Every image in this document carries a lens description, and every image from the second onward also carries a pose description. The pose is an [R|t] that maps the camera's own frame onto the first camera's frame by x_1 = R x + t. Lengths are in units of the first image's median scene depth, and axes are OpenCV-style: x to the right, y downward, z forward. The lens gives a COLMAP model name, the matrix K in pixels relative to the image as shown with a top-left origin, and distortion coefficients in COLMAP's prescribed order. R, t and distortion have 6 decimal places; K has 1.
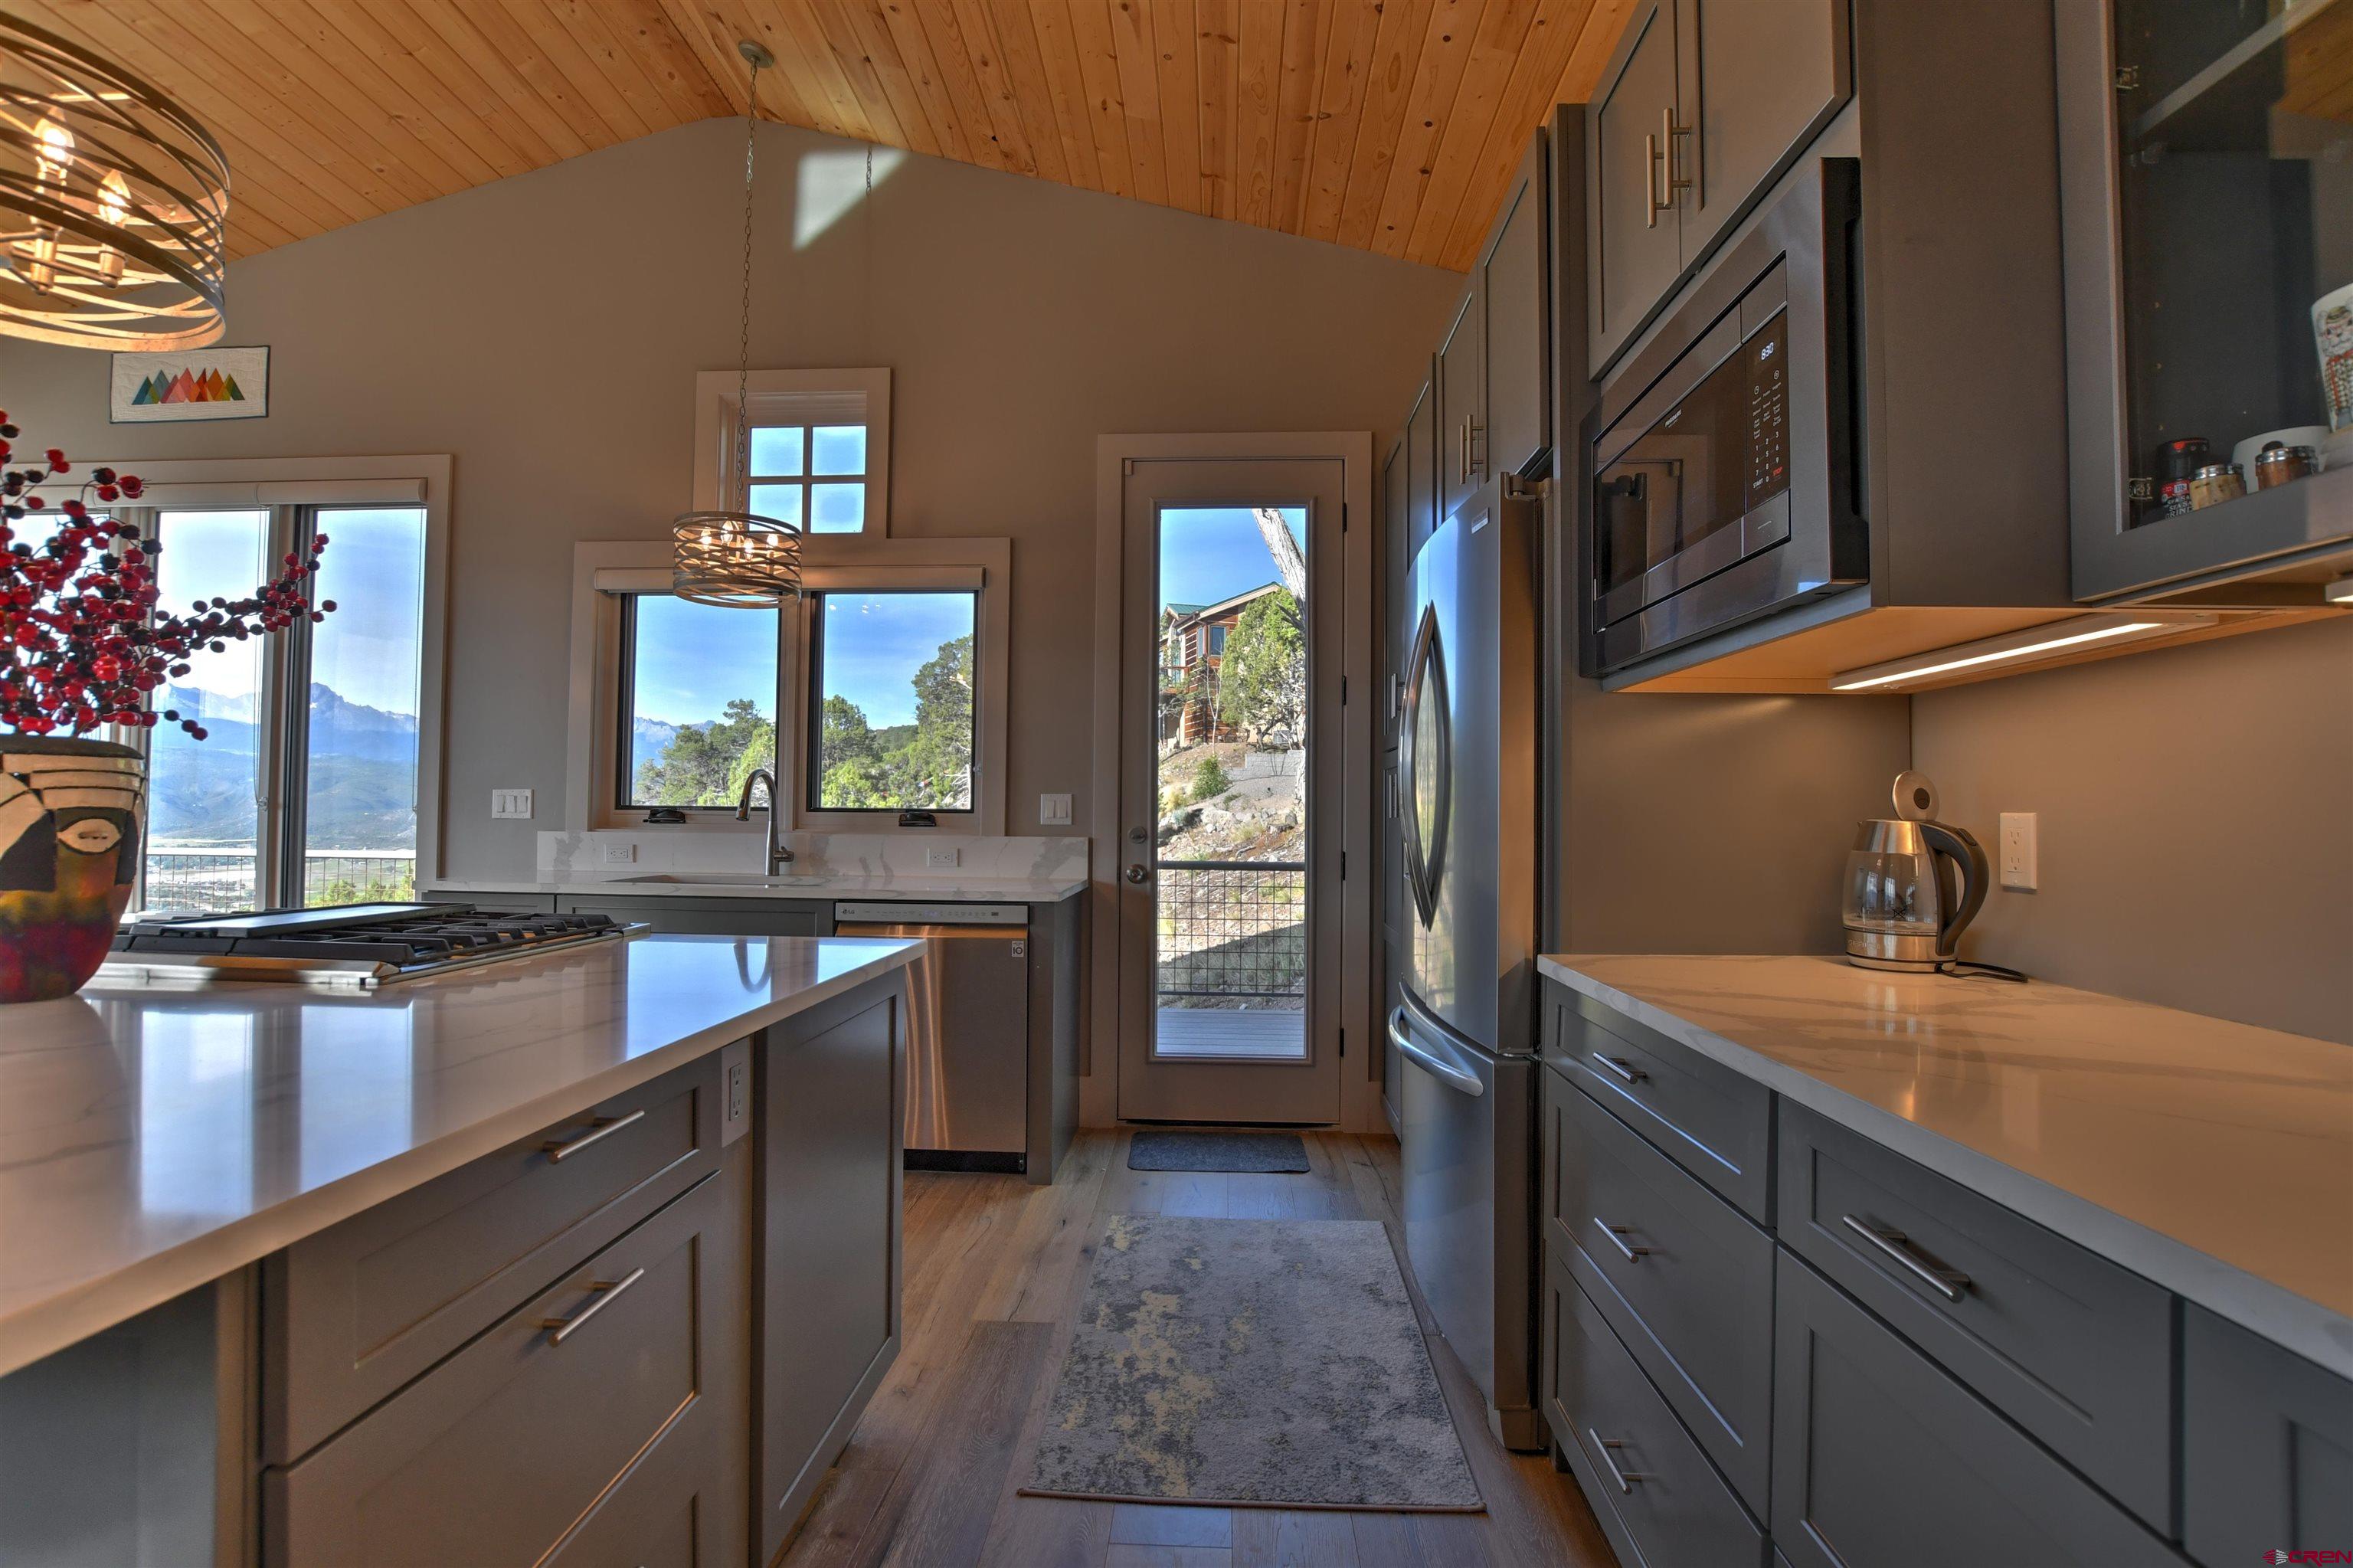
lens RADIAL K [[1038.0, 0, 1166.5], [0, 1038.0, 783.6], [0, 0, 1]] dist [-0.026979, 0.002709]
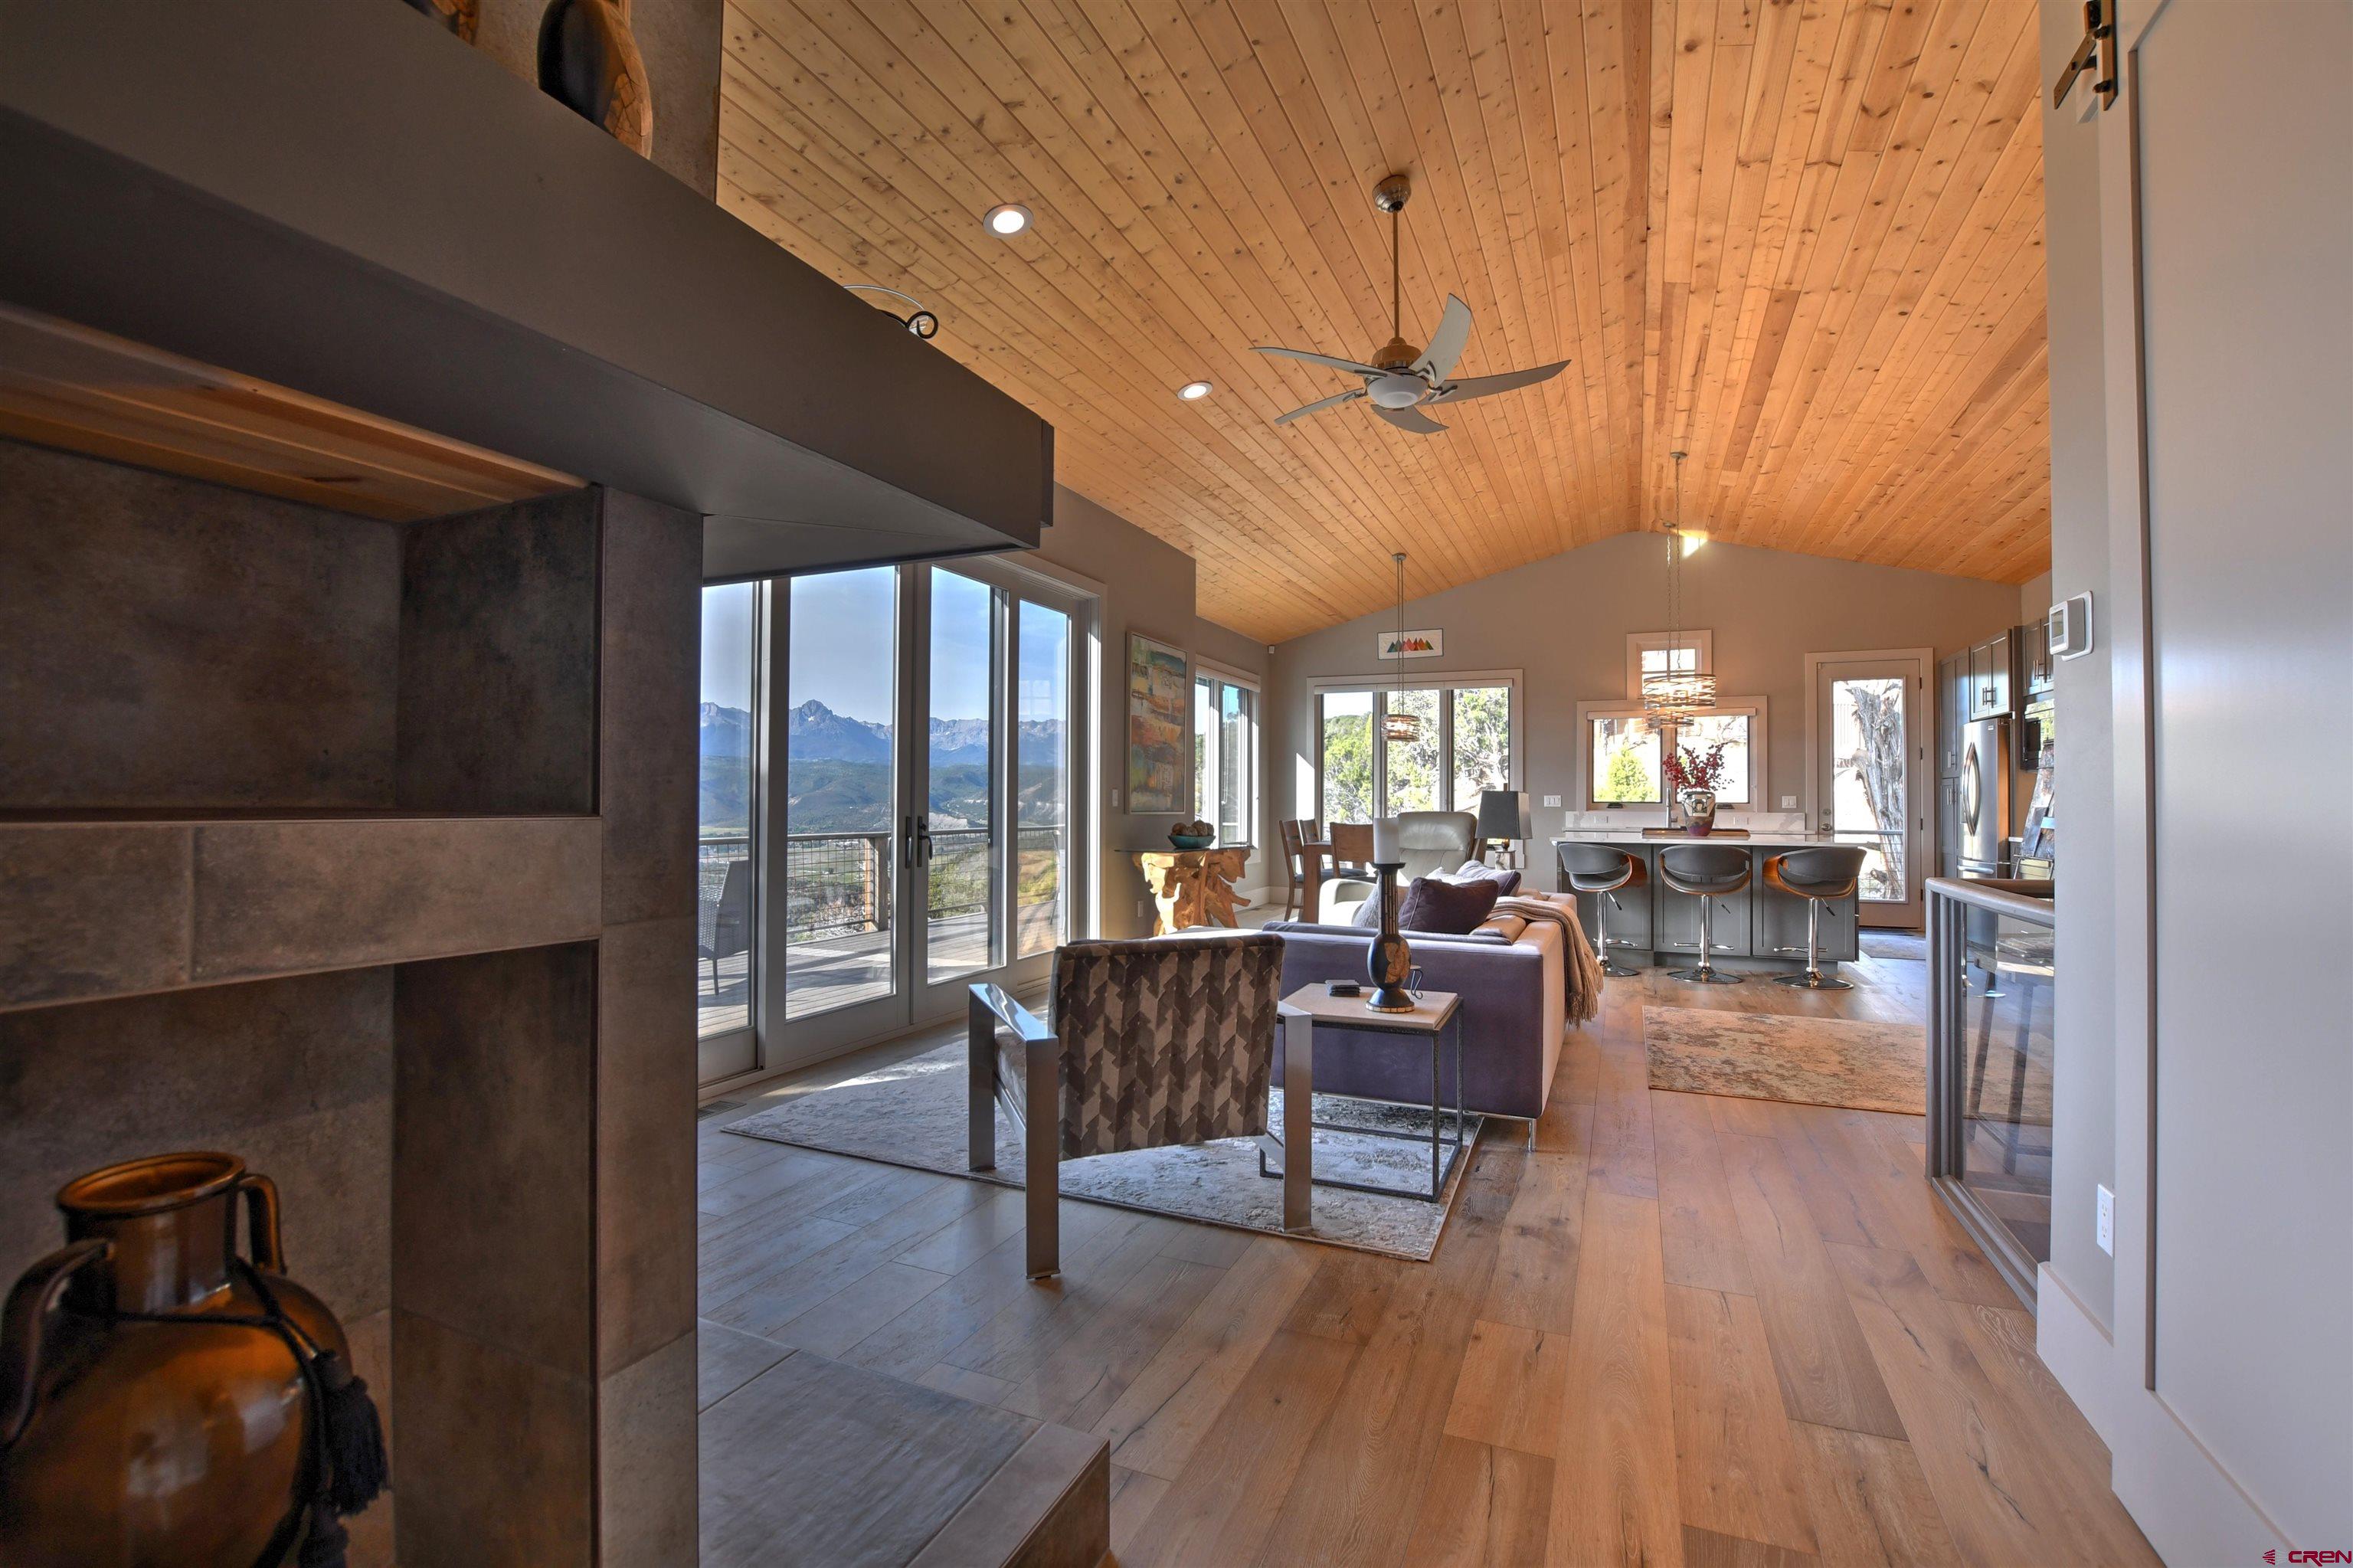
lens RADIAL K [[1038.0, 0, 1169.6], [0, 1038.0, 789.3], [0, 0, 1]] dist [-0.026979, 0.002709]
pose [[0.936187, -0.007863, -0.351413, -0.672651], [0.012412, 0.999866, 0.010696, -0.054764], [0.351282, -0.014375, 0.936159, -2.001216]]
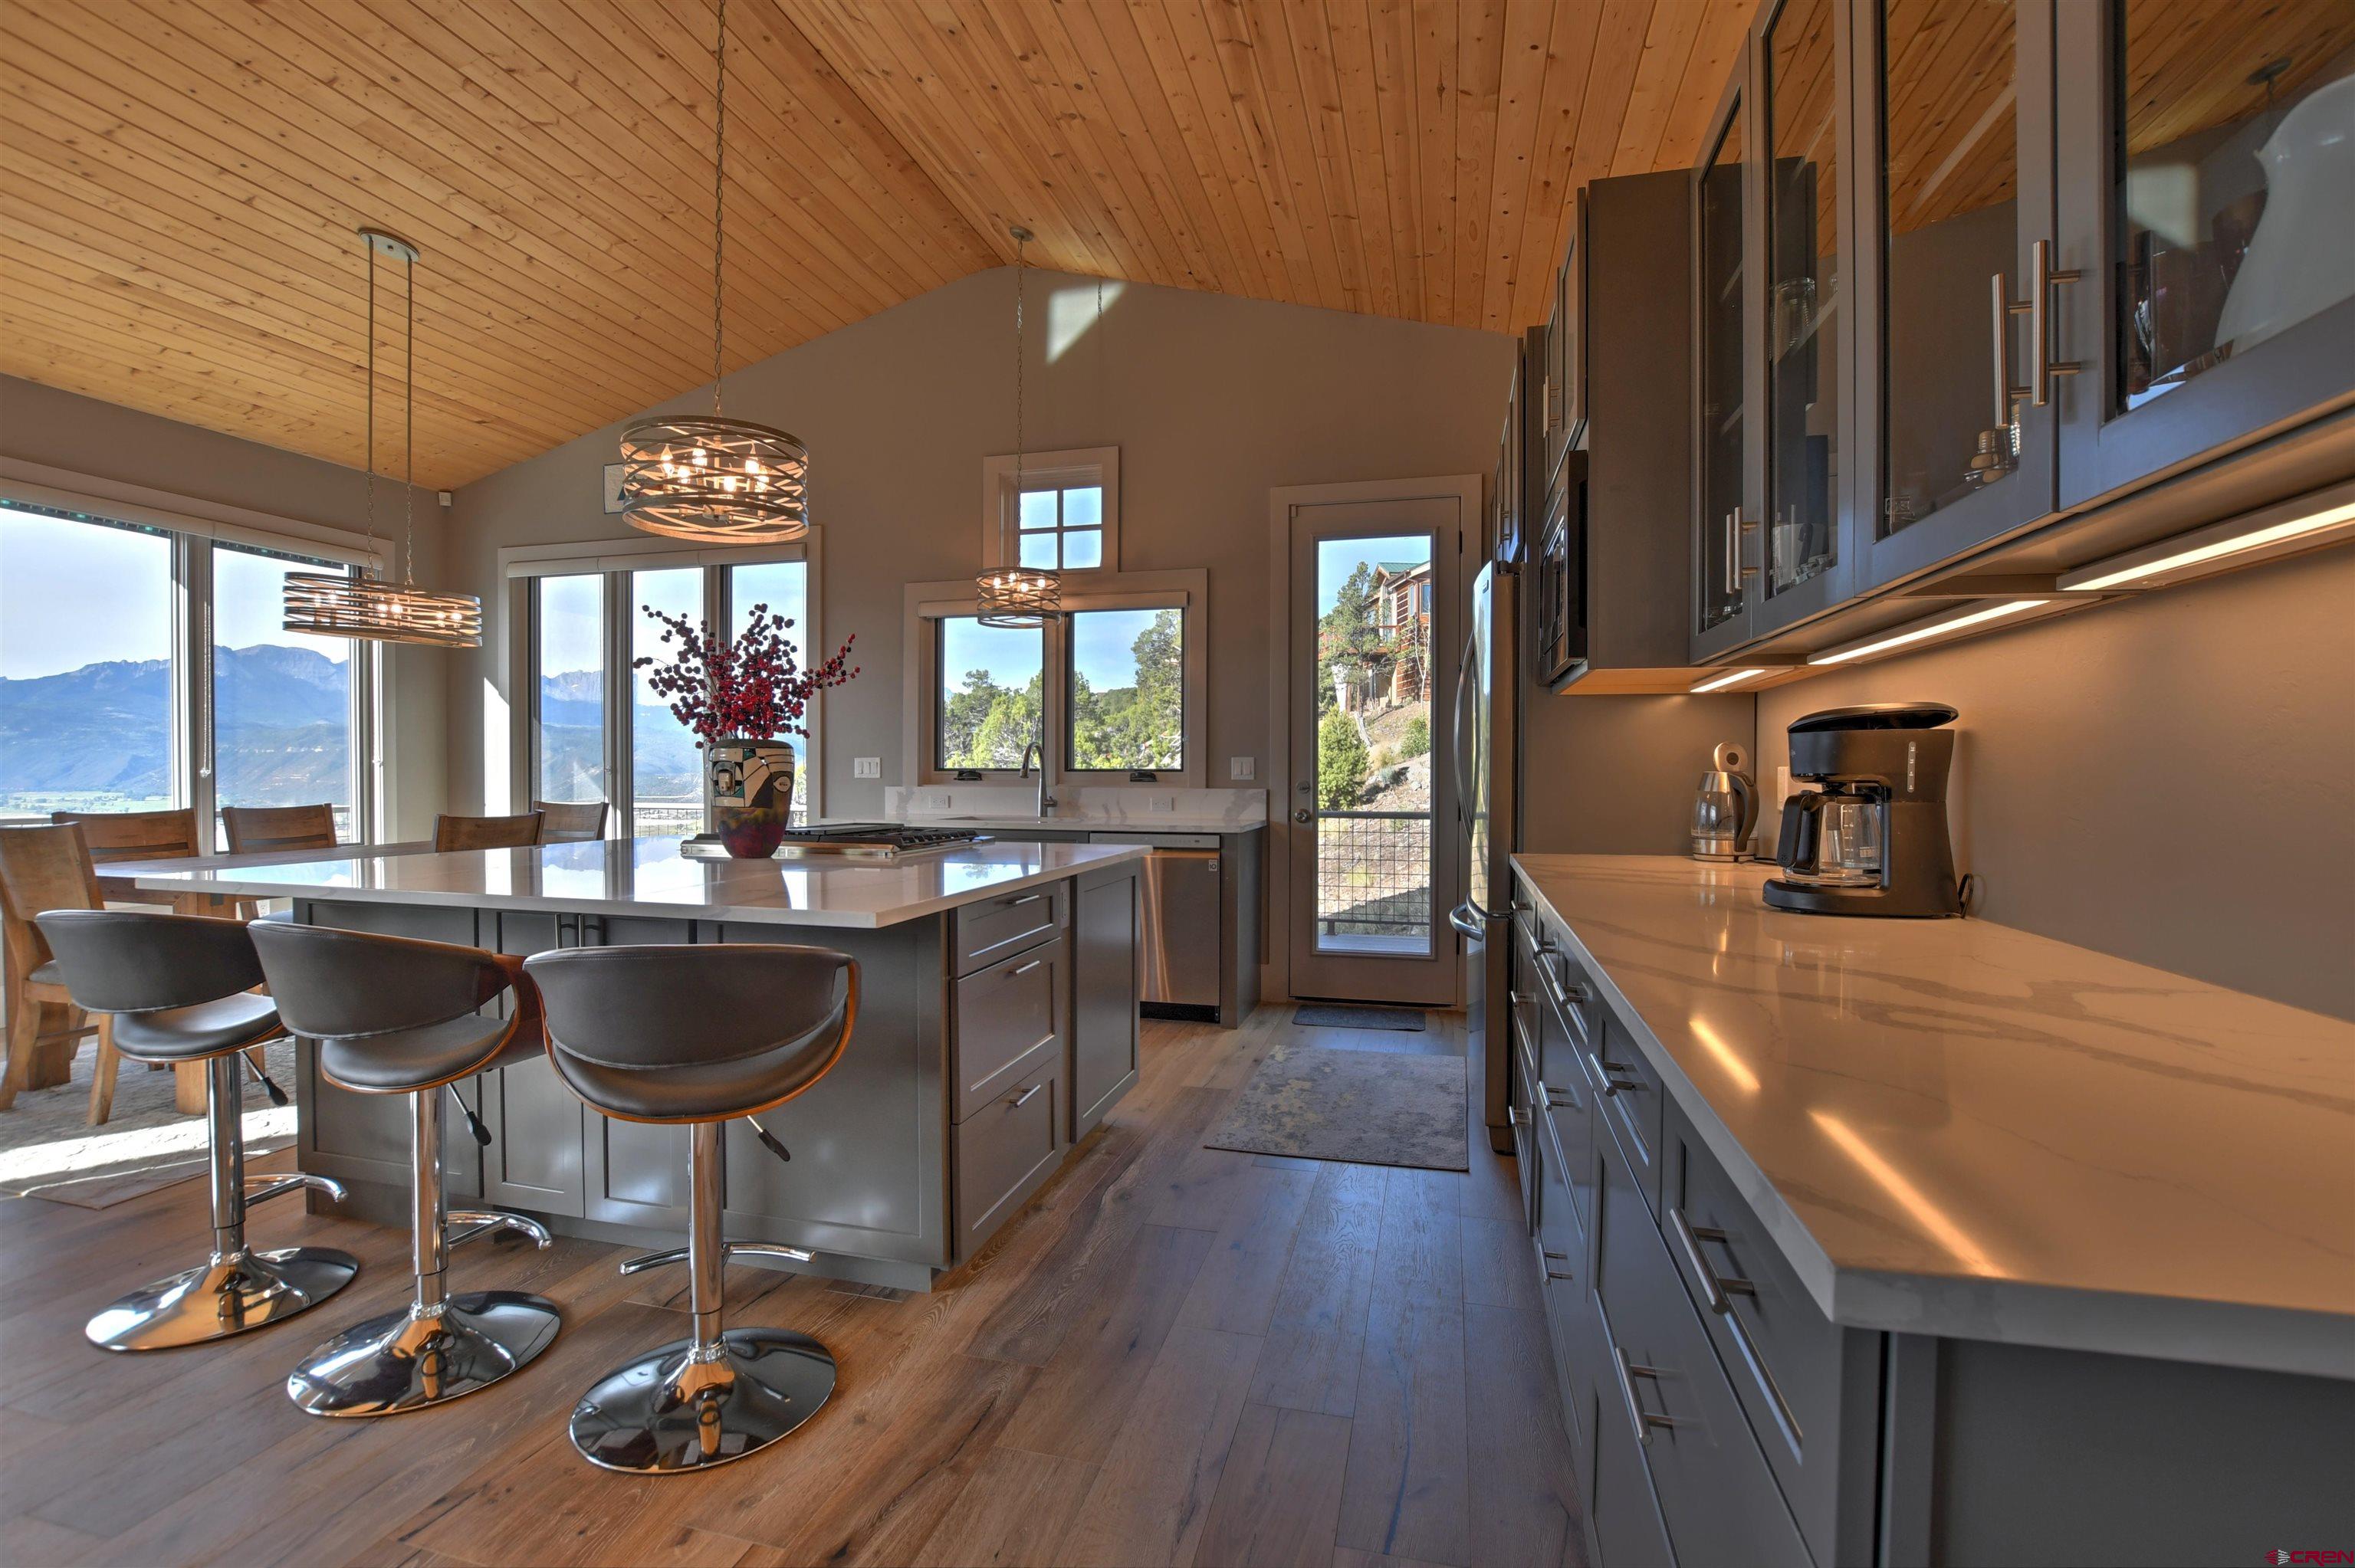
lens RADIAL K [[1038.7, 0, 1168.1], [0, 1038.7, 784.2], [0, 0, 1]] dist [-0.026979, 0.002709]
pose [[0.978767, -0.004195, -0.204934, 0.080413], [0.012350, 0.999181, 0.038530, -0.008761], [0.204604, -0.040243, 0.978017, -0.365606]]
